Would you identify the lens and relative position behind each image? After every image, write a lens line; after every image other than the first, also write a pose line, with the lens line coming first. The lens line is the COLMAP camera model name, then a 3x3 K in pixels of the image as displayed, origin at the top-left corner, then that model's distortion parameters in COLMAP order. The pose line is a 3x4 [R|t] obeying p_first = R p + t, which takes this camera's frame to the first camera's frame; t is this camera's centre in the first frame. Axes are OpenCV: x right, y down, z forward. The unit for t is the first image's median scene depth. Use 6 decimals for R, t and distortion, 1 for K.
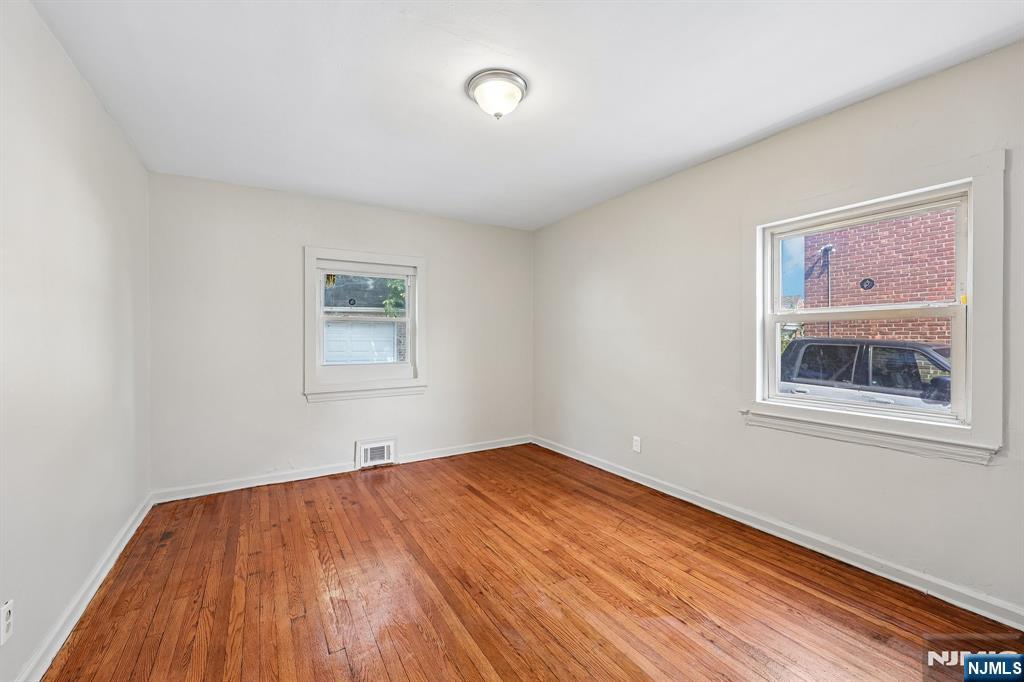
lens RADIAL K [[412.2, 0, 509.9], [0, 412.2, 340.5], [0, 0, 1]] dist [0.001795, 0.000082]
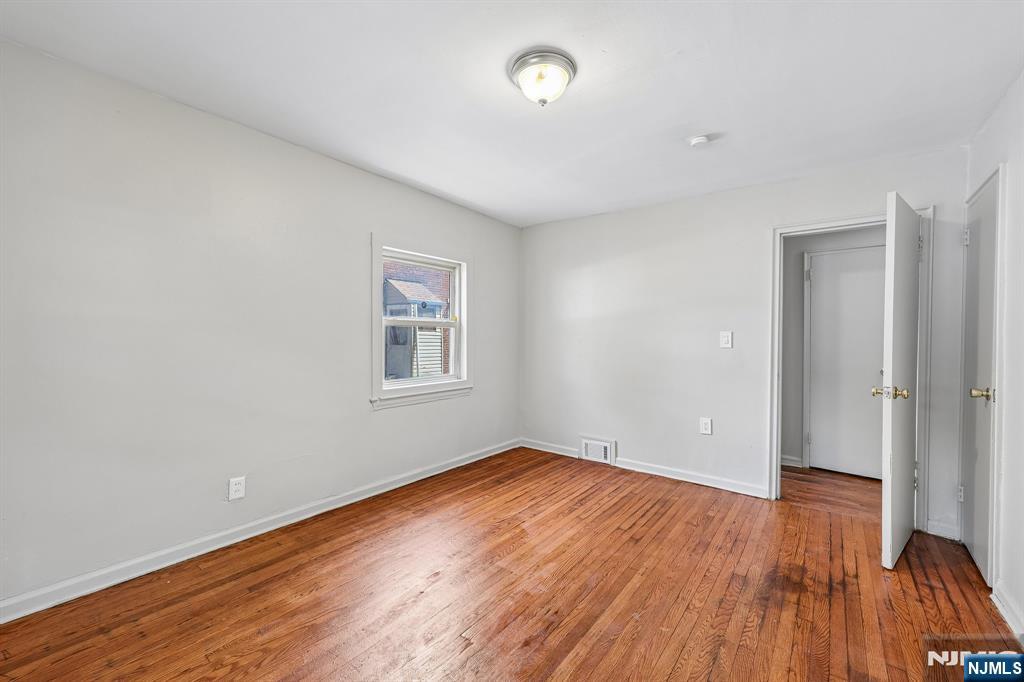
lens RADIAL K [[412.2, 0, 509.9], [0, 412.2, 340.5], [0, 0, 1]] dist [0.001795, 0.000082]
pose [[-0.354383, -0.009237, 0.935055, -0.627572], [0.000294, 0.999950, 0.009989, -0.009175], [-0.935100, 0.003815, -0.354363, 0.994337]]
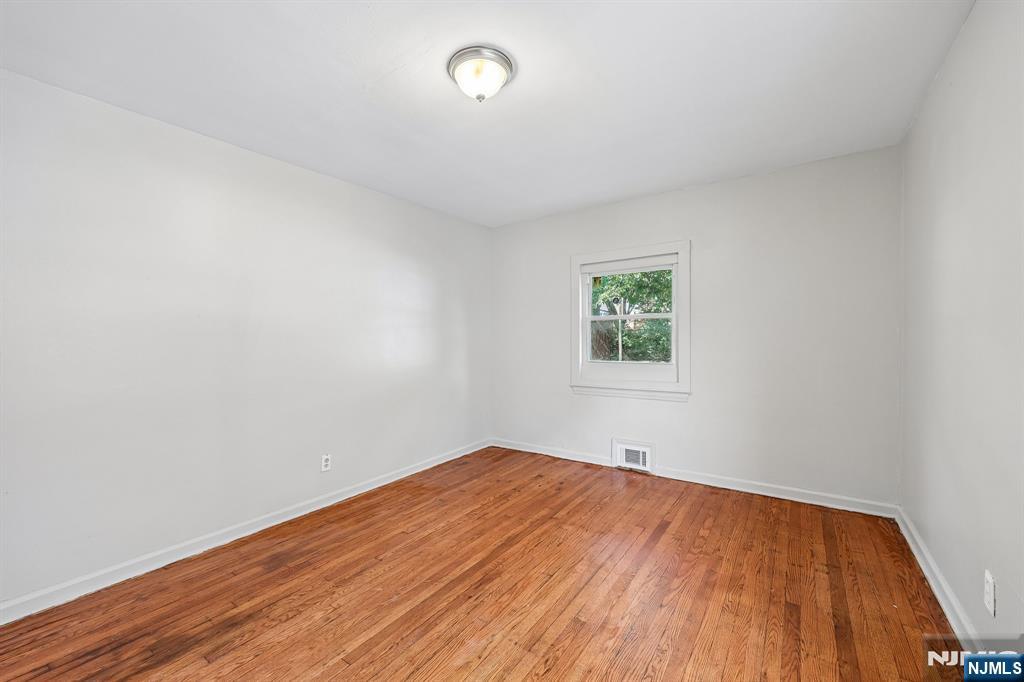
lens RADIAL K [[412.2, 0, 509.9], [0, 412.2, 340.5], [0, 0, 1]] dist [0.001795, 0.000082]
pose [[0.398588, 0.005074, -0.917116, 0.603854], [0.002766, 0.999973, 0.006735, -0.004358], [0.917126, -0.005221, 0.398563, 0.487378]]
